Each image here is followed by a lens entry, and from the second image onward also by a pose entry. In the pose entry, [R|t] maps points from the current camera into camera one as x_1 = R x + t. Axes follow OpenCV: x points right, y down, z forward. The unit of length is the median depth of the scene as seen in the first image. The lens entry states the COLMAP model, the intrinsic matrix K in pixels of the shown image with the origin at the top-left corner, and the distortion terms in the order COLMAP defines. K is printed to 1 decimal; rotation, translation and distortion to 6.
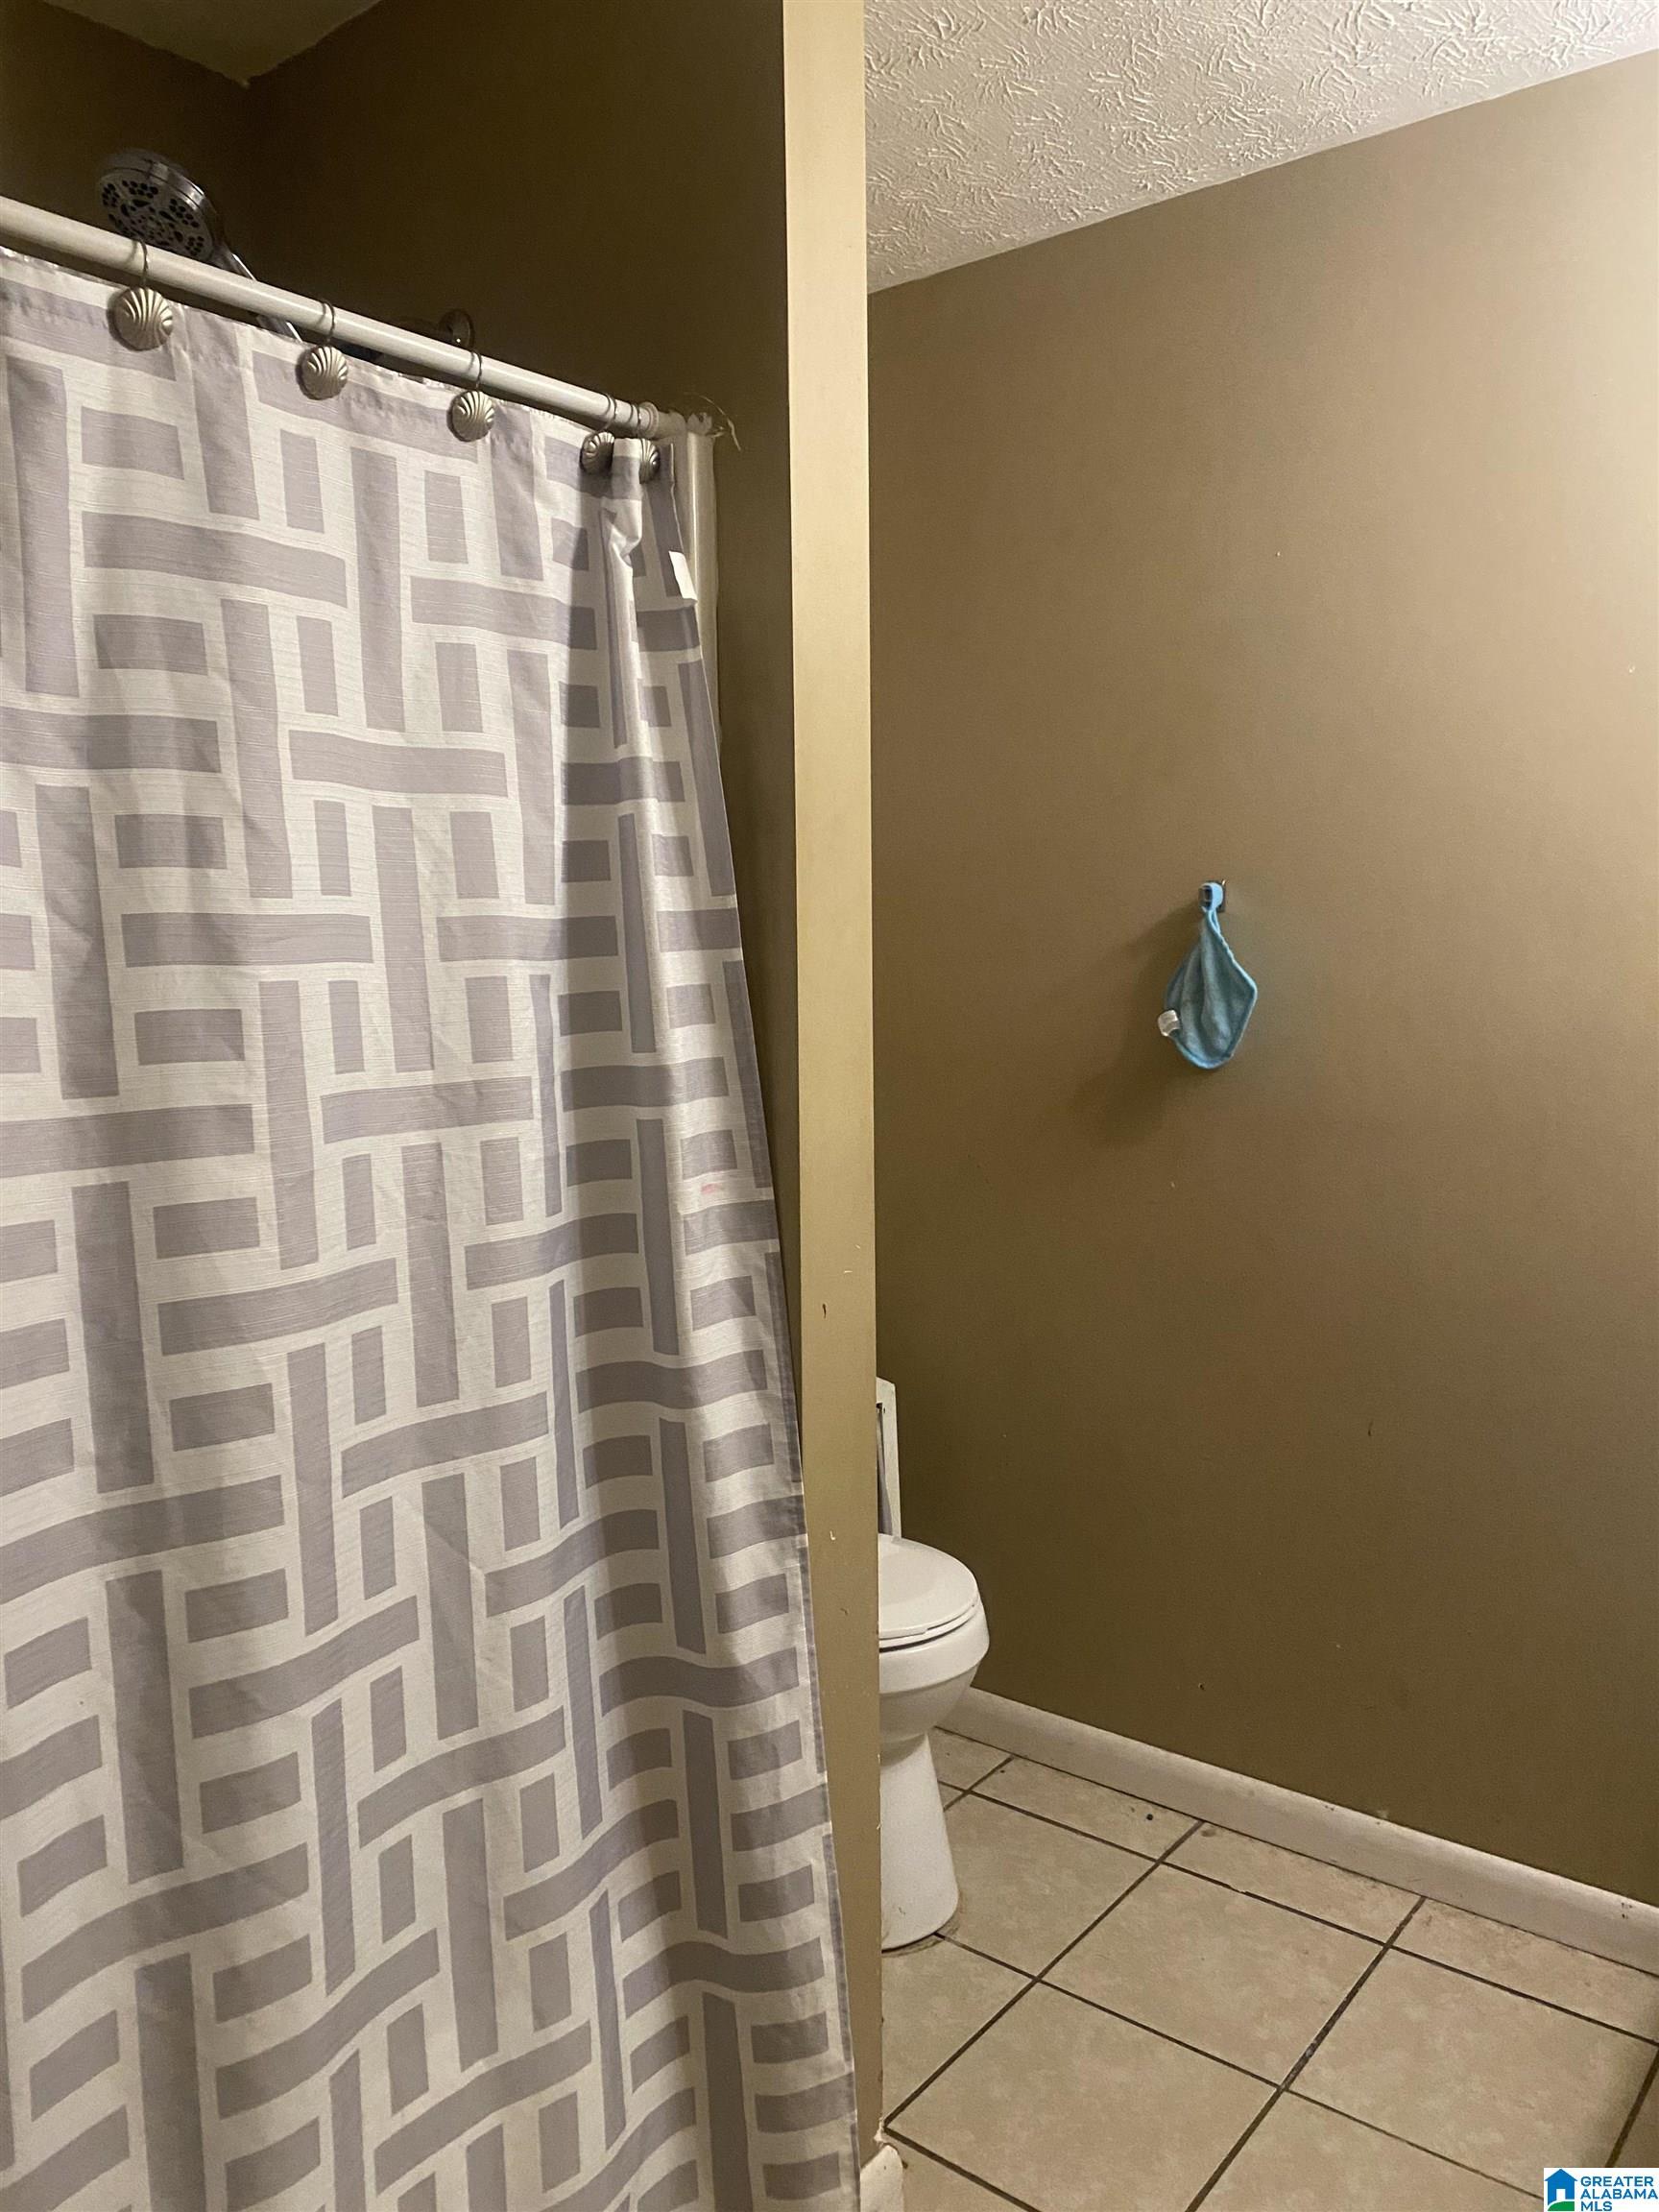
lens RADIAL K [[1667.9, 0, 827.0], [0, 1667.9, 1108.4], [0, 0, 1]] dist [0.042813, -0.044048]
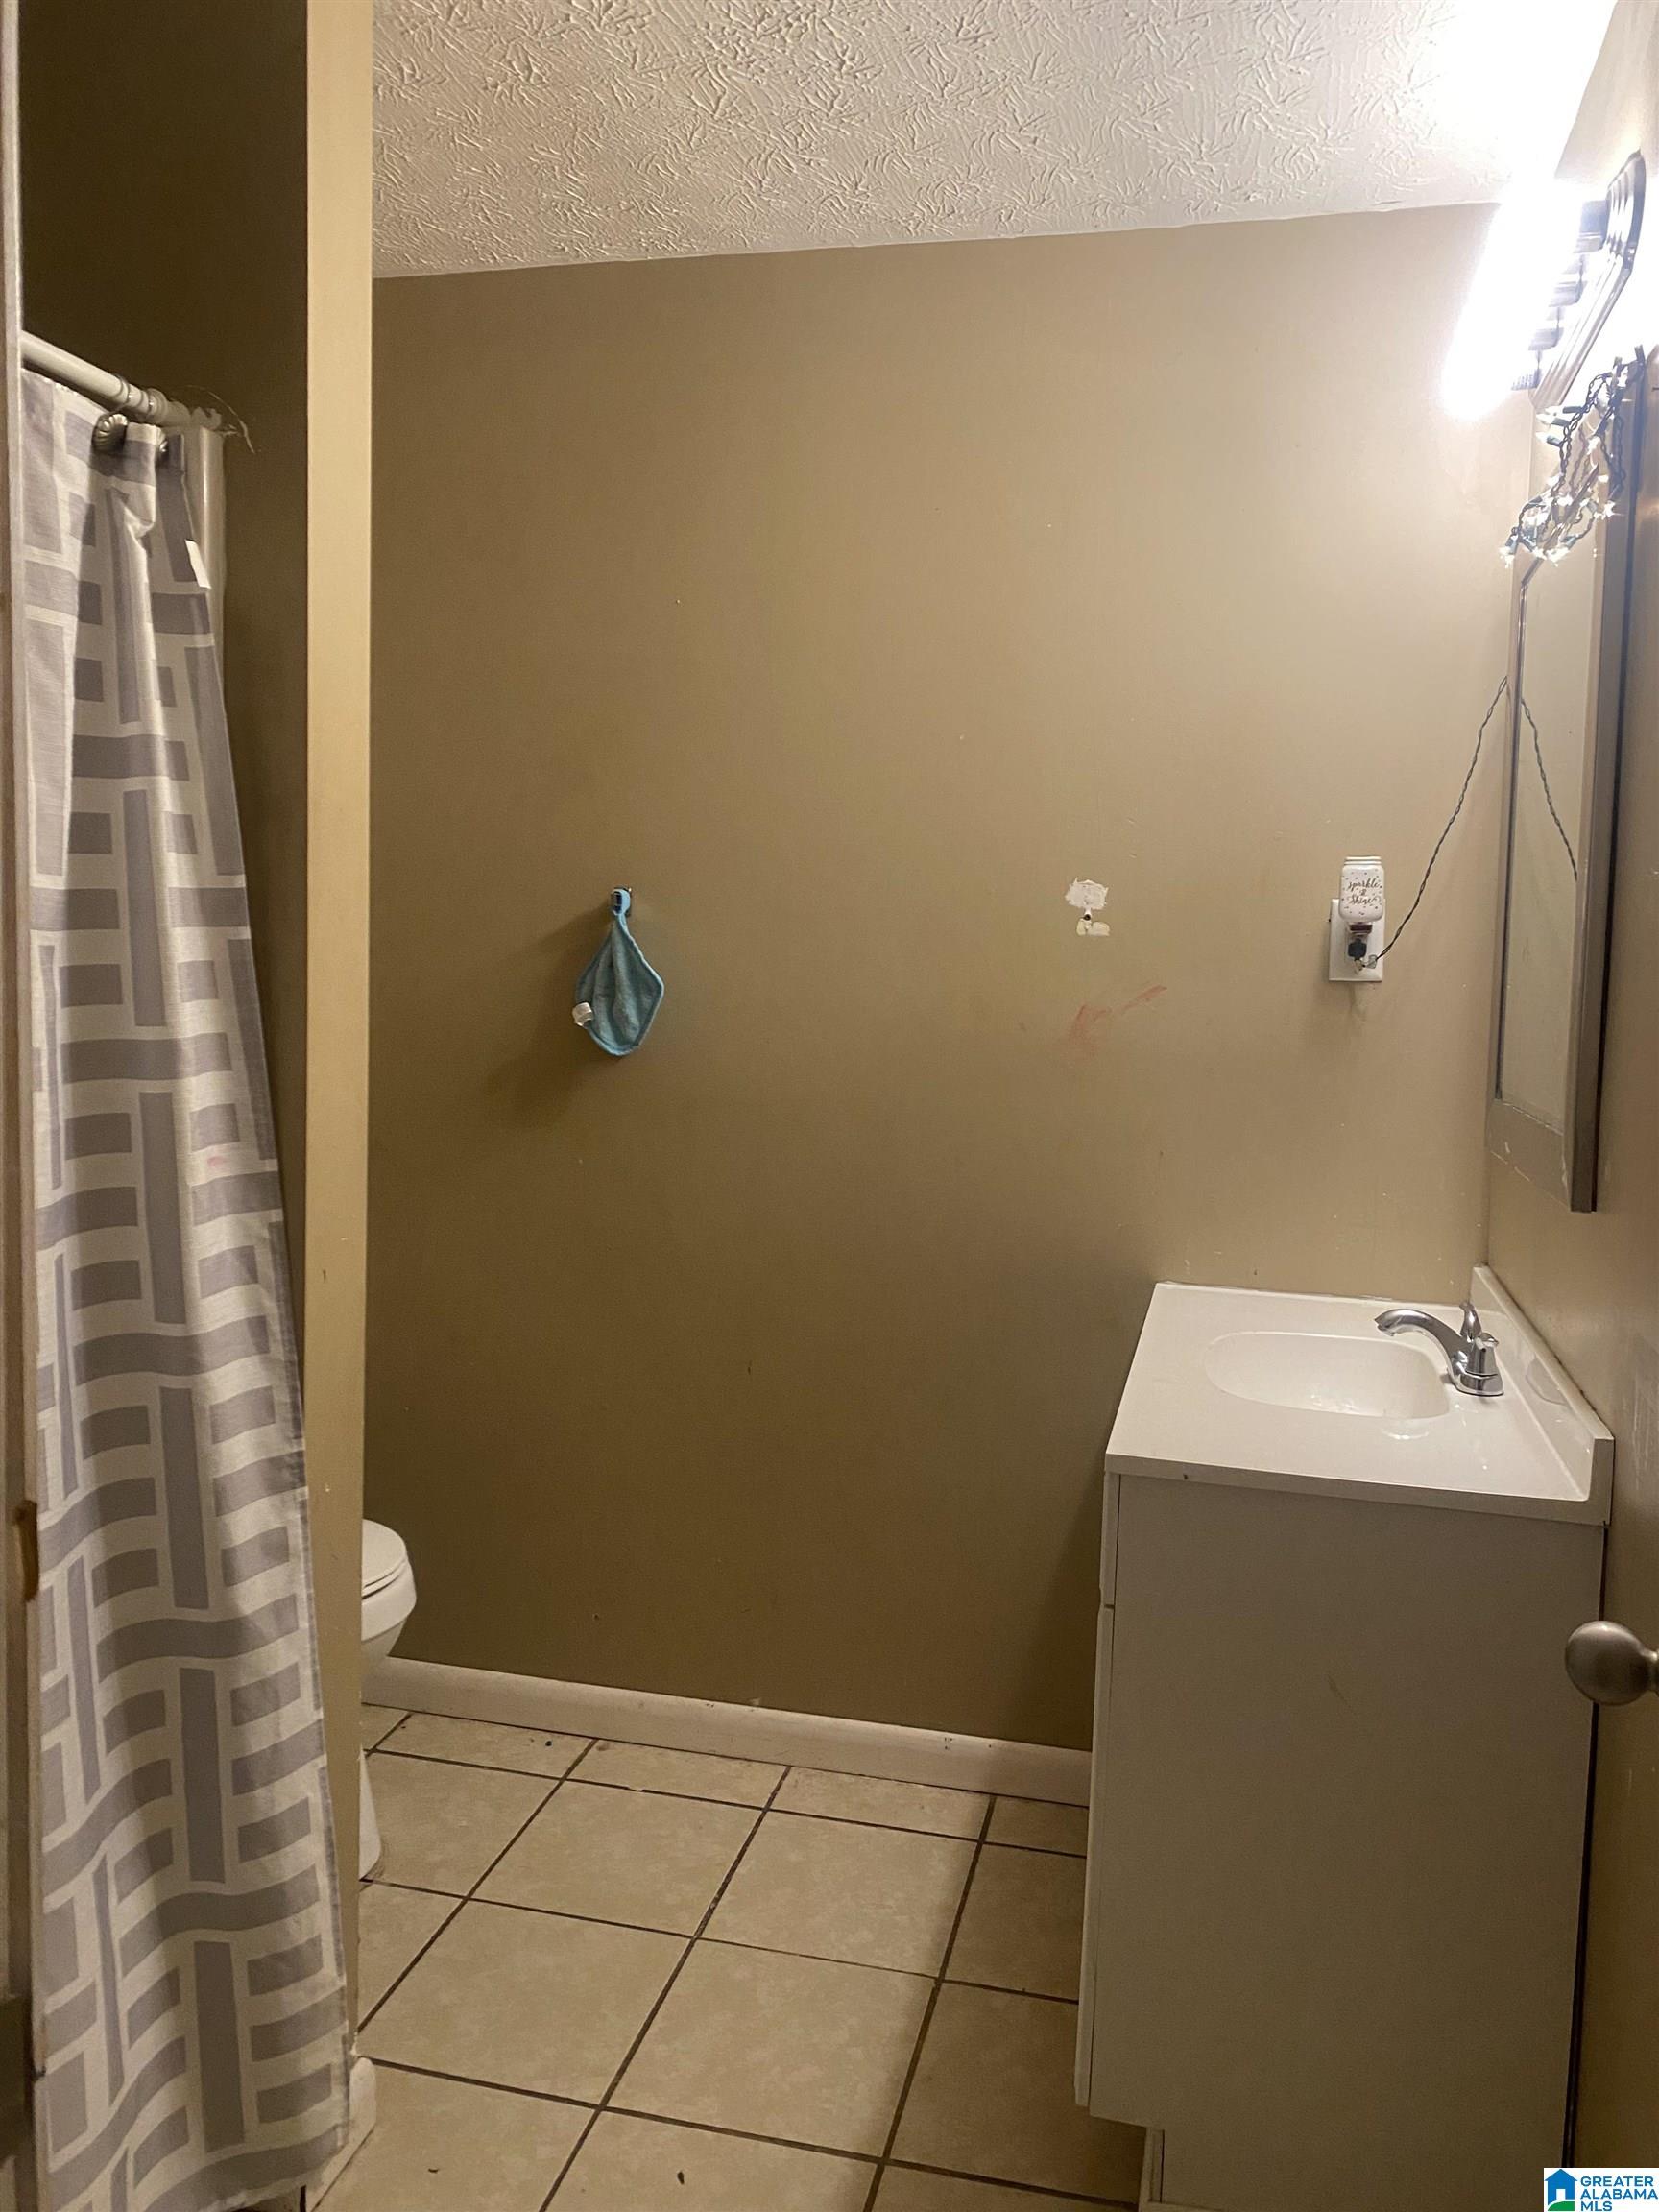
lens RADIAL K [[1667.9, 0, 841.0], [0, 1667.9, 1121.9], [0, 0, 1]] dist [0.042813, -0.044048]
pose [[0.906240, -0.003538, 0.422749, -0.154650], [-0.000255, 0.999960, 0.008915, 0.014799], [-0.422763, -0.008187, 0.906203, -0.101638]]
